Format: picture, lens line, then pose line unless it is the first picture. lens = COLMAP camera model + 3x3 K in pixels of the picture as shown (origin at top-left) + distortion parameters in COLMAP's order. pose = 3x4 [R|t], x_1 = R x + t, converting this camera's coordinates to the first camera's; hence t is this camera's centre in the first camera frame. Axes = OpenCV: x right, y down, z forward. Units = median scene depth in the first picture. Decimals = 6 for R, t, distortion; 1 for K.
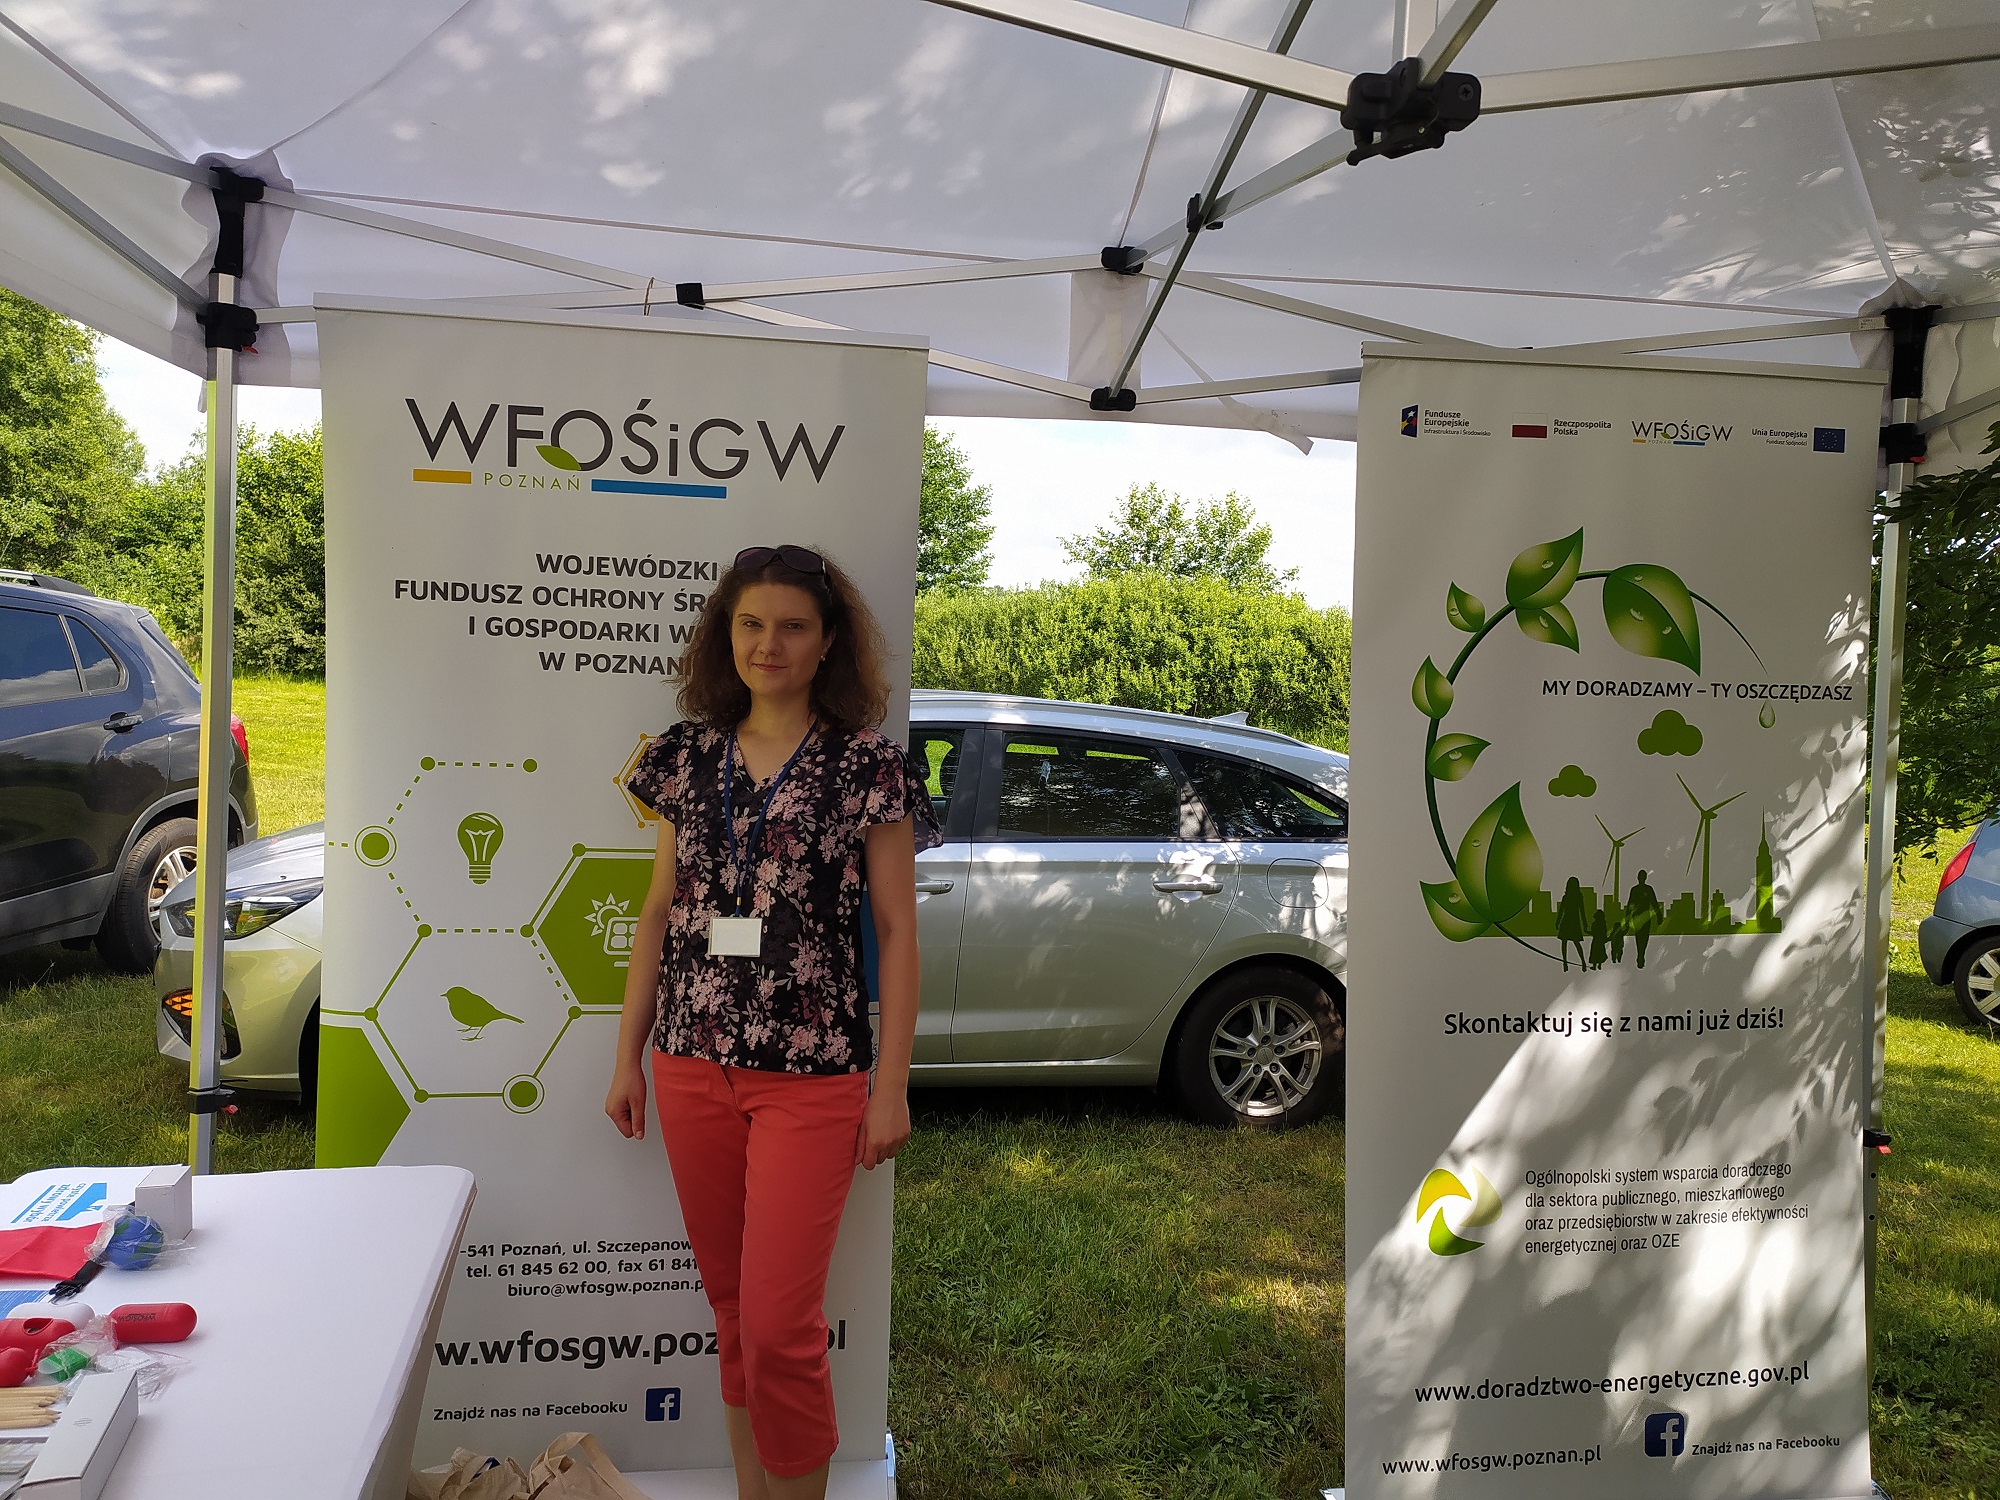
lens RADIAL K [[1484.8, 0, 1000.0], [0, 1484.8, 750.0], [0, 0, 1]] dist [0.028989, 0.005287]
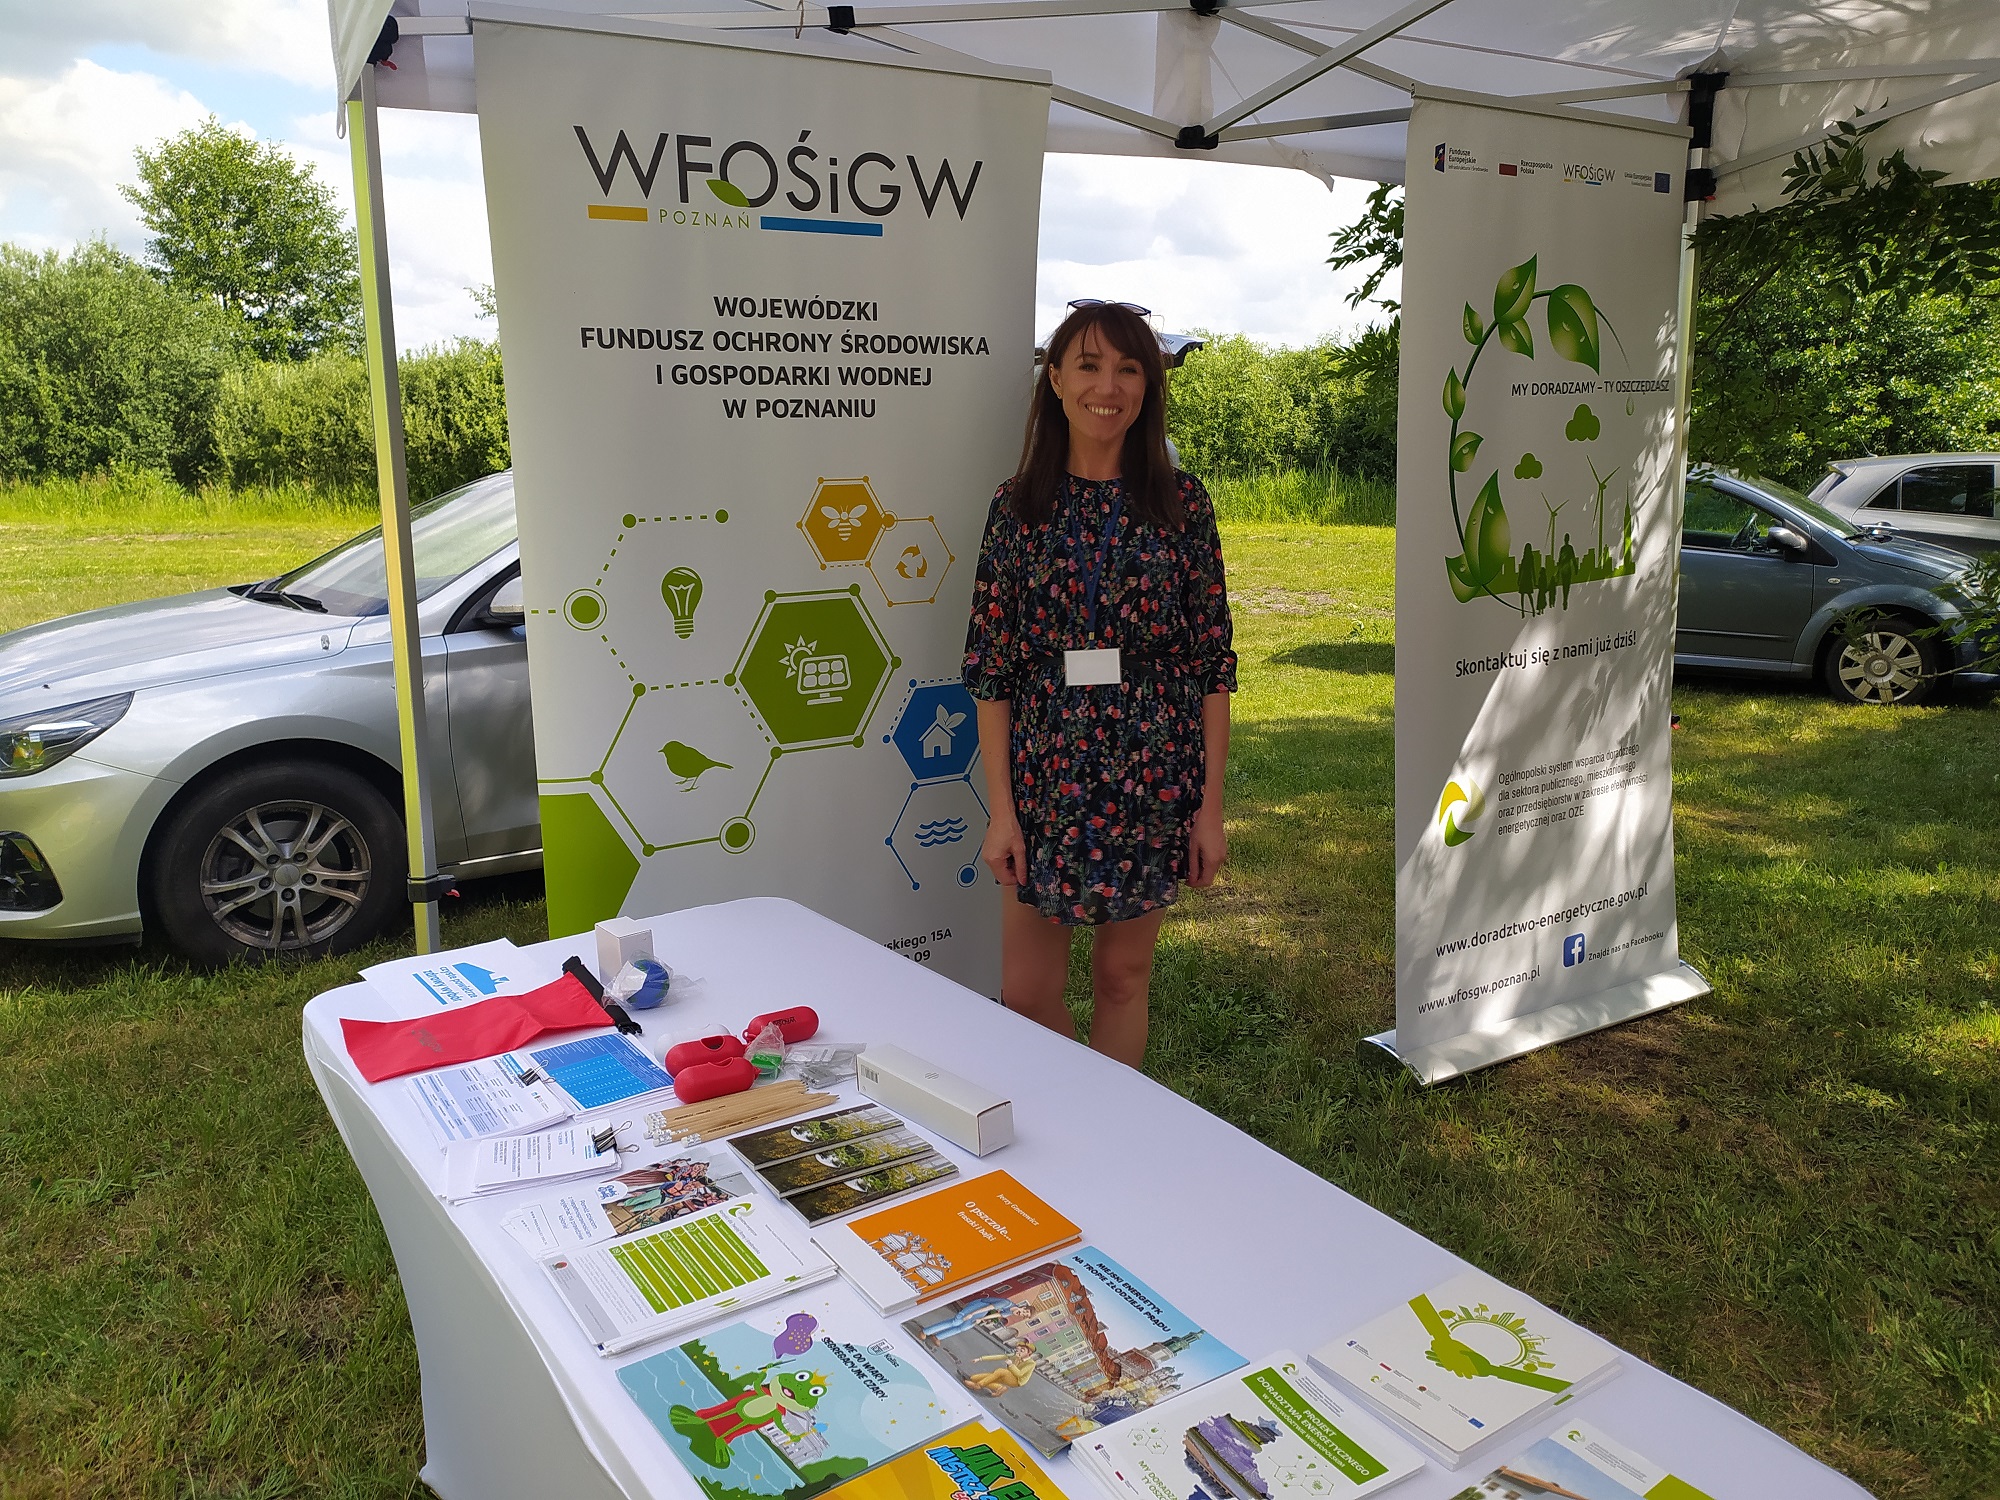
lens RADIAL K [[1445.6, 0, 1000.0], [0, 1445.6, 750.0], [0, 0, 1]] dist [0.078236, -0.112947]
pose [[0.924474, -0.133682, 0.357038, -0.513121], [0.073292, 0.981358, 0.177667, 0.004808], [-0.374133, -0.138080, 0.917038, 0.005866]]
